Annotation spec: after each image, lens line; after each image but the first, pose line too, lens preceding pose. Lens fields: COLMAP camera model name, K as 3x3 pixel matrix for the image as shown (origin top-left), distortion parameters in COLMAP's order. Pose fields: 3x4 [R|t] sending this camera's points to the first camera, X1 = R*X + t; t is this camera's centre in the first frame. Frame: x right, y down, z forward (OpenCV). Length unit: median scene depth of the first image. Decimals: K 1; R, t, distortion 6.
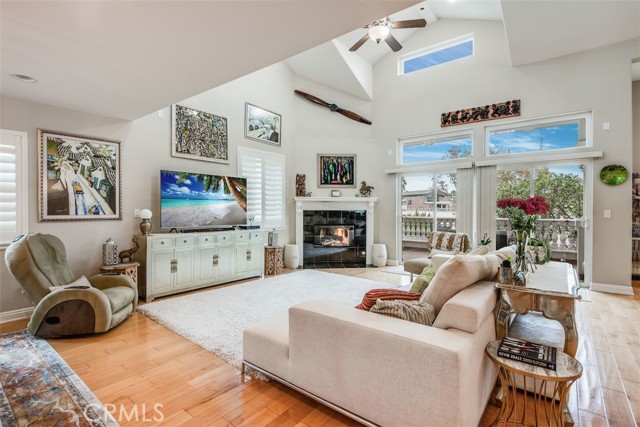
lens RADIAL K [[306.4, 0, 321.9], [0, 306.4, 211.9], [0, 0, 1]] dist [0.002022, -0.006796]
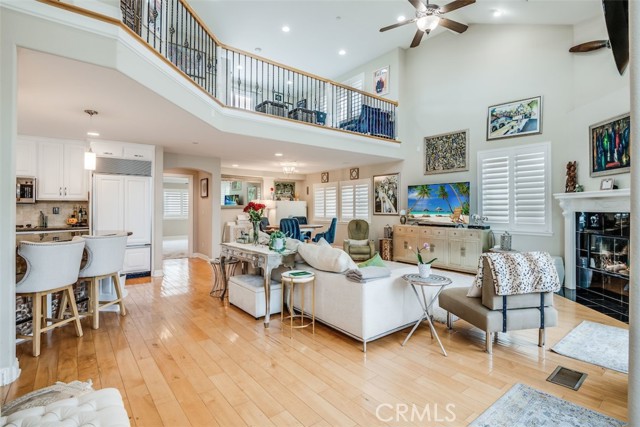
lens RADIAL K [[310.9, 0, 319.4], [0, 310.9, 207.8], [0, 0, 1]] dist [-0.025313, -0.000926]
pose [[-0.232283, -0.006834, -0.972624, 1.261101], [-0.011351, 0.999926, -0.004315, -0.007532], [0.972582, 0.010038, -0.232344, 0.976550]]
